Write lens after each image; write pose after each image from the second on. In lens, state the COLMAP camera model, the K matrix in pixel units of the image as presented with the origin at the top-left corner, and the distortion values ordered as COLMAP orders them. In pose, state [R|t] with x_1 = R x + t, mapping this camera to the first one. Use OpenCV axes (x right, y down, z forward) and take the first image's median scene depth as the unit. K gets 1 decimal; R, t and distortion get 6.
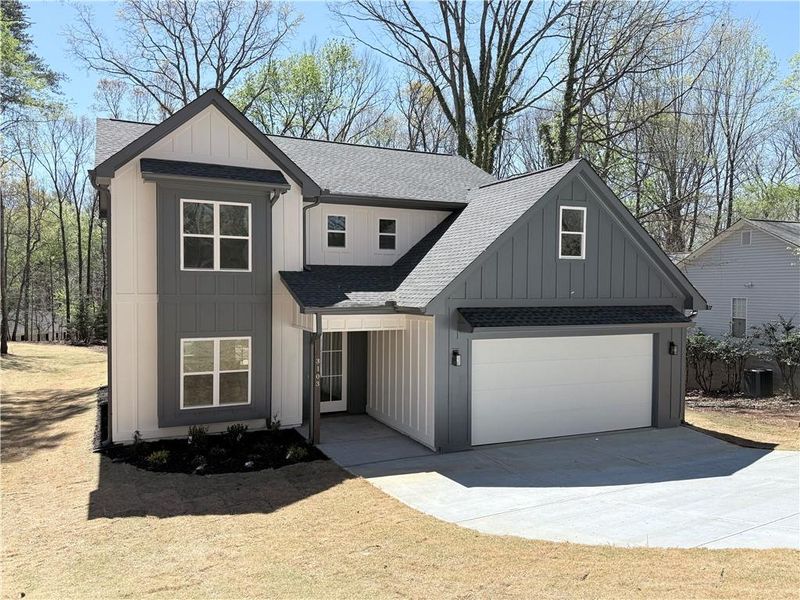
lens RADIAL K [[591.5, 0, 400.0], [0, 591.5, 300.0], [0, 0, 1]] dist [0.124102, -0.234436]
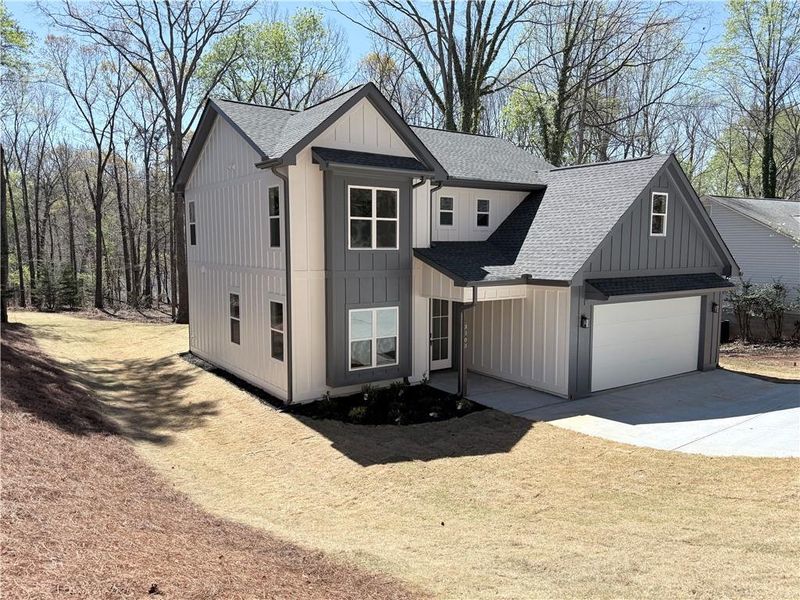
lens RADIAL K [[569.8, 0, 363.6], [0, 569.8, 300.5], [0, 0, 1]] dist [0.098619, -0.139197]
pose [[0.987369, -0.020724, 0.157078, -0.497480], [0.008720, 0.997014, 0.076728, -0.035269], [-0.158199, -0.074389, 0.984601, -0.067362]]
